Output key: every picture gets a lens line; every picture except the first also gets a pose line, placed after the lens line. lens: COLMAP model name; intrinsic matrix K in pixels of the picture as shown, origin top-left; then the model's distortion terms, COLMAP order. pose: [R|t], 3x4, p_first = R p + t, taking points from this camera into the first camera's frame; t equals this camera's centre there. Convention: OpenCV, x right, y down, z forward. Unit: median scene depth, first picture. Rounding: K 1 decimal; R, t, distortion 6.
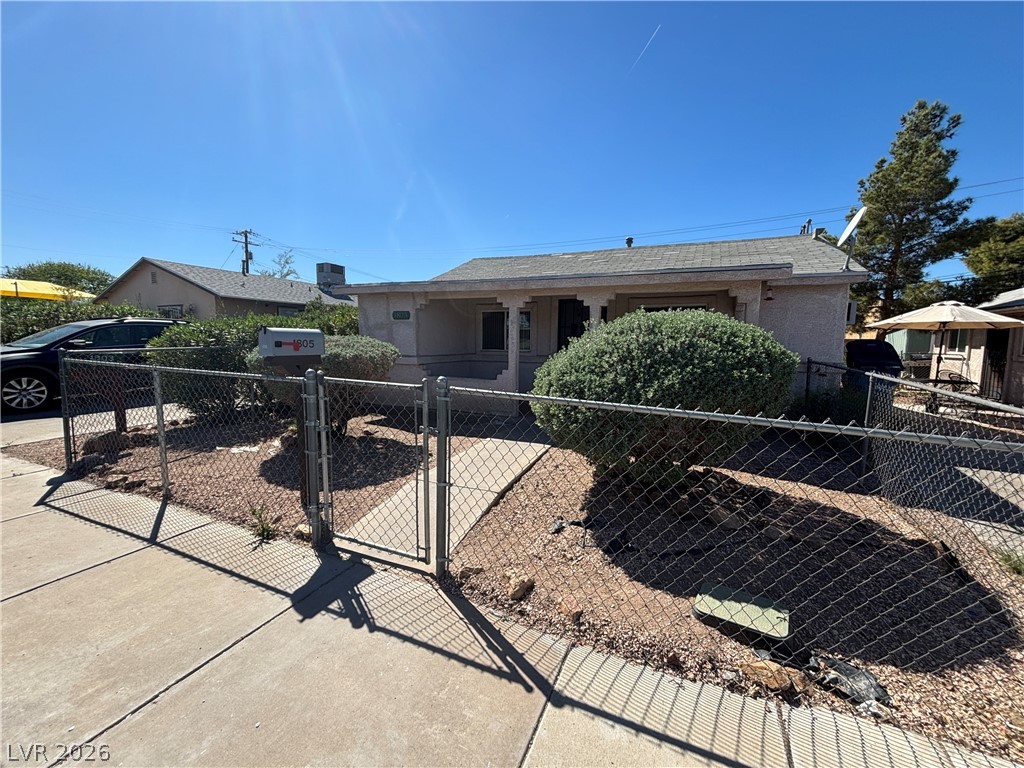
lens RADIAL K [[411.2, 0, 511.8], [0, 411.2, 381.5], [0, 0, 1]] dist [-0.000638, 0.000173]
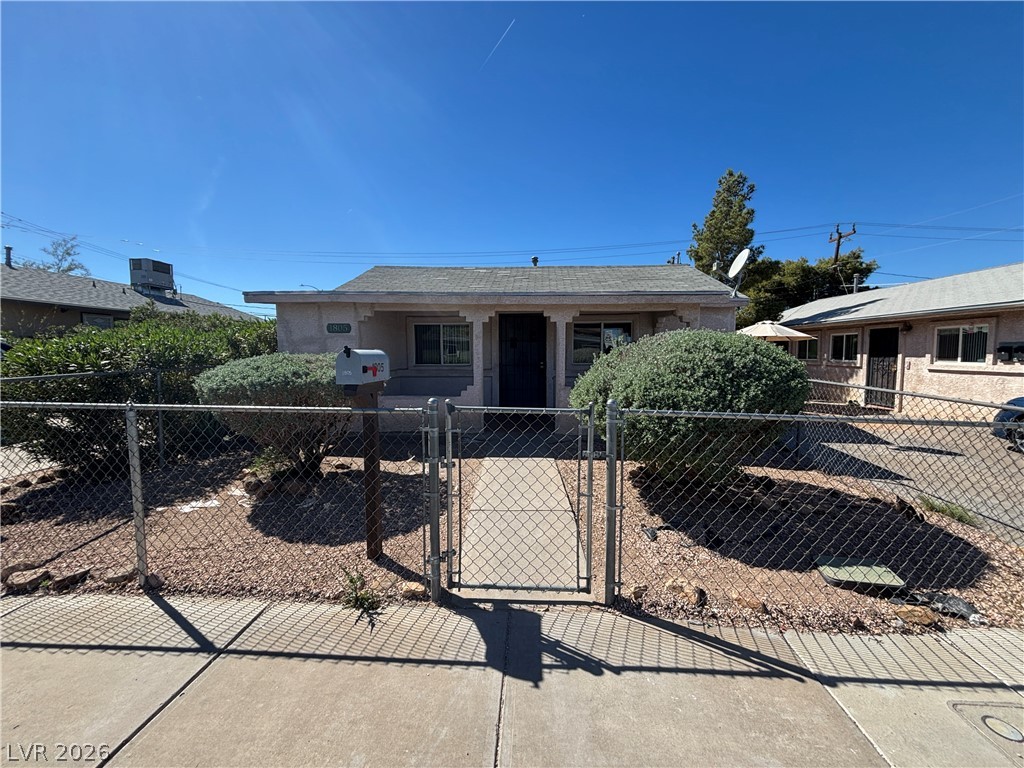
lens RADIAL K [[411.2, 0, 511.8], [0, 411.2, 381.5], [0, 0, 1]] dist [-0.000638, 0.000173]
pose [[0.933133, -0.037939, 0.357523, -0.596391], [0.047000, 0.998756, -0.016685, -0.038877], [-0.356445, 0.032373, 0.933755, 0.124767]]
